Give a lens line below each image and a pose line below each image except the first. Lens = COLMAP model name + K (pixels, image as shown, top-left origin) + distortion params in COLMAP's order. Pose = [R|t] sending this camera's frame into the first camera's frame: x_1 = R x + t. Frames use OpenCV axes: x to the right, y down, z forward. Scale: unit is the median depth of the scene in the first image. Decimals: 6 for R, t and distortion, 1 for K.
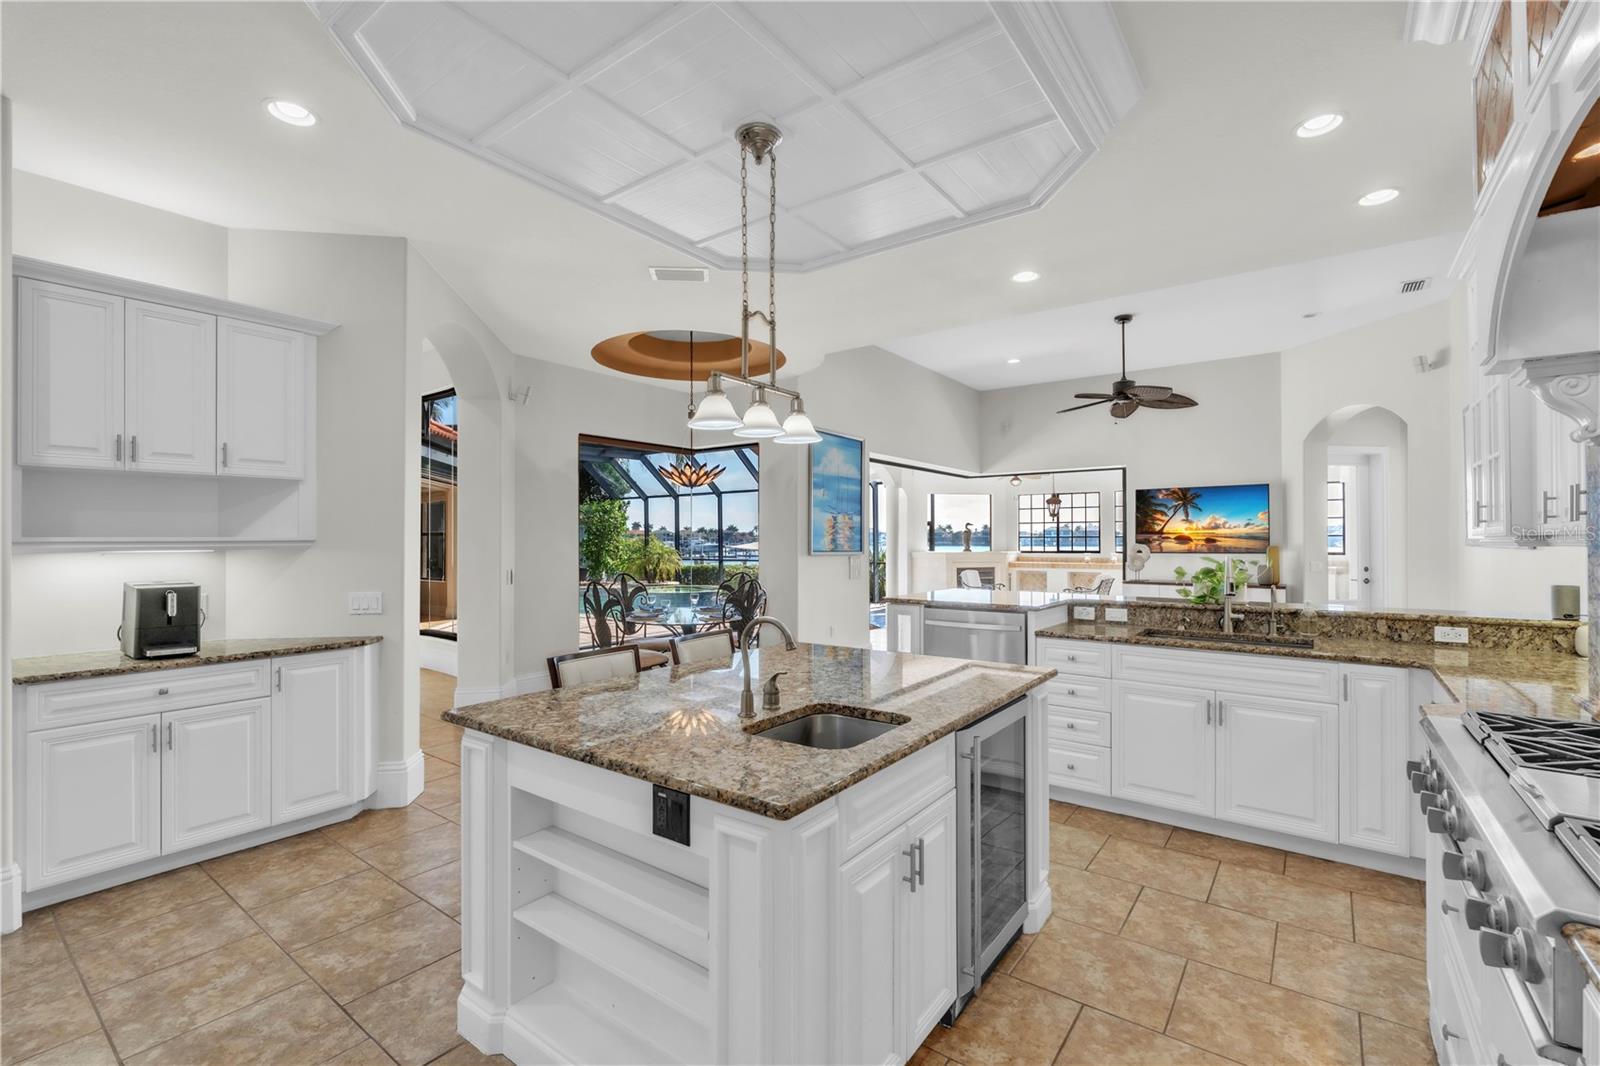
lens RADIAL K [[703.3, 0, 794.5], [0, 703.3, 542.4], [0, 0, 1]] dist [-0.006085, -0.000116]
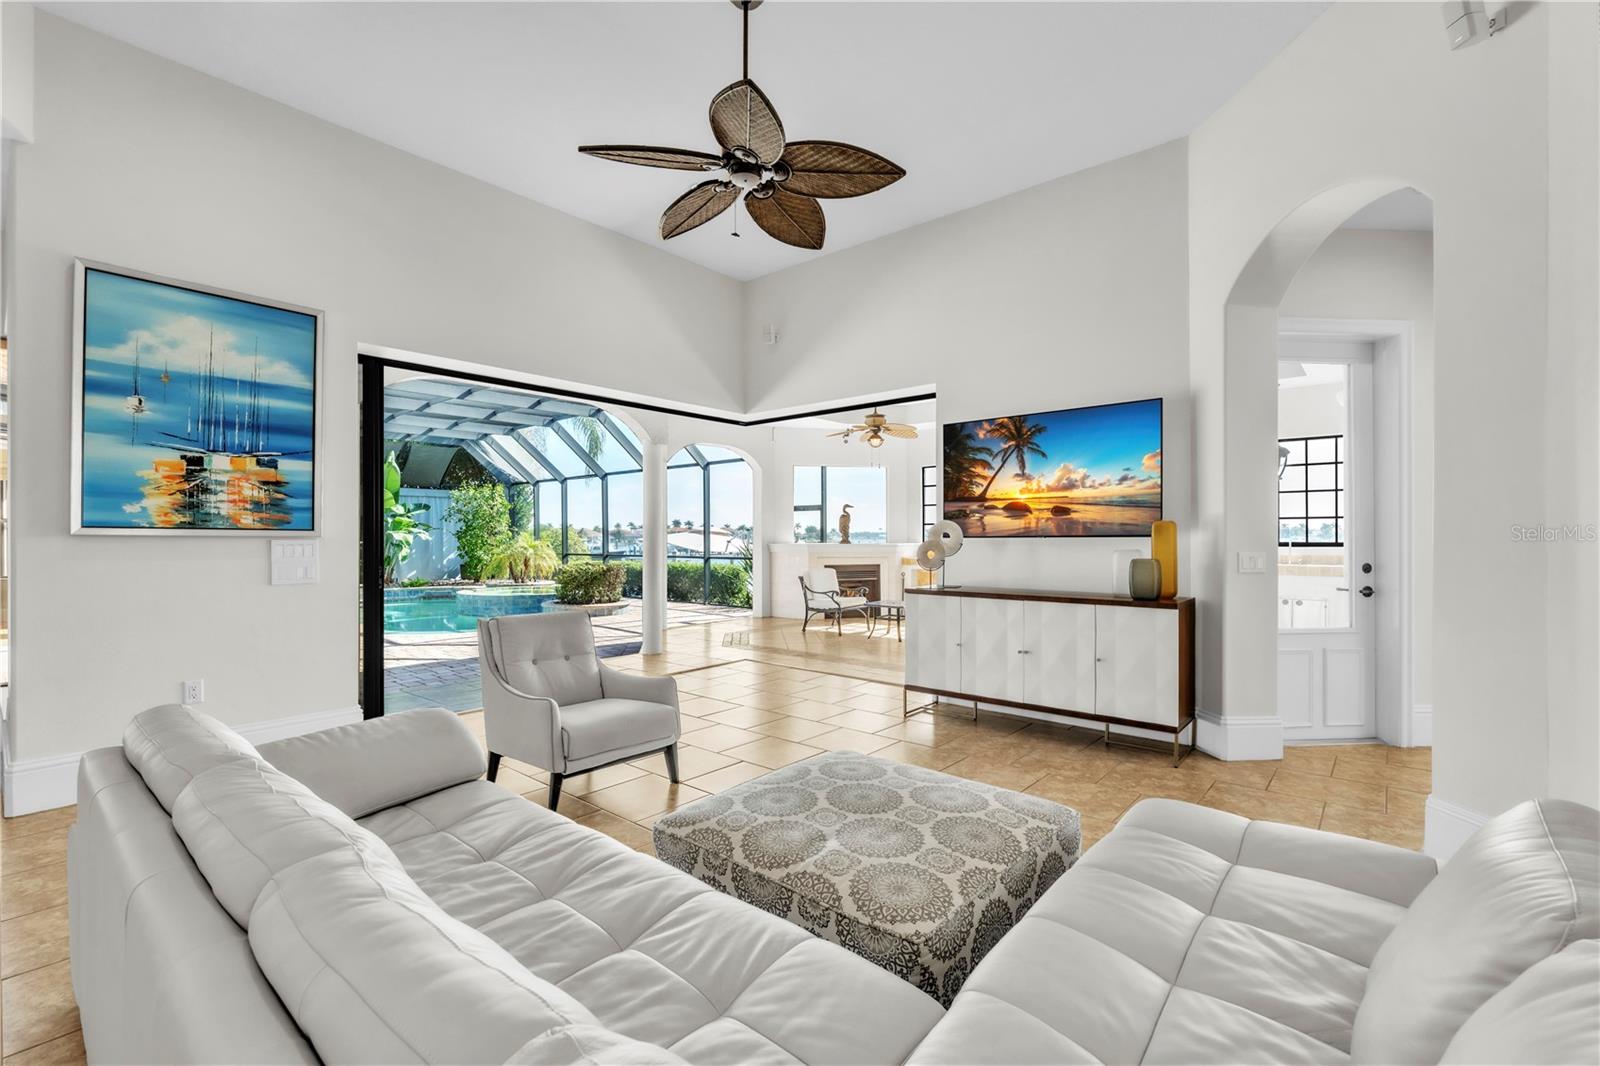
lens RADIAL K [[691.7, 0, 800.0], [0, 691.7, 533.0], [0, 0, 1]] dist [0.021518, -0.010469]
pose [[0.998319, -0.003788, -0.057843, 0.409046], [0.003301, 0.999958, -0.008518, 0.017176], [0.057873, 0.008313, 0.998289, 0.443659]]
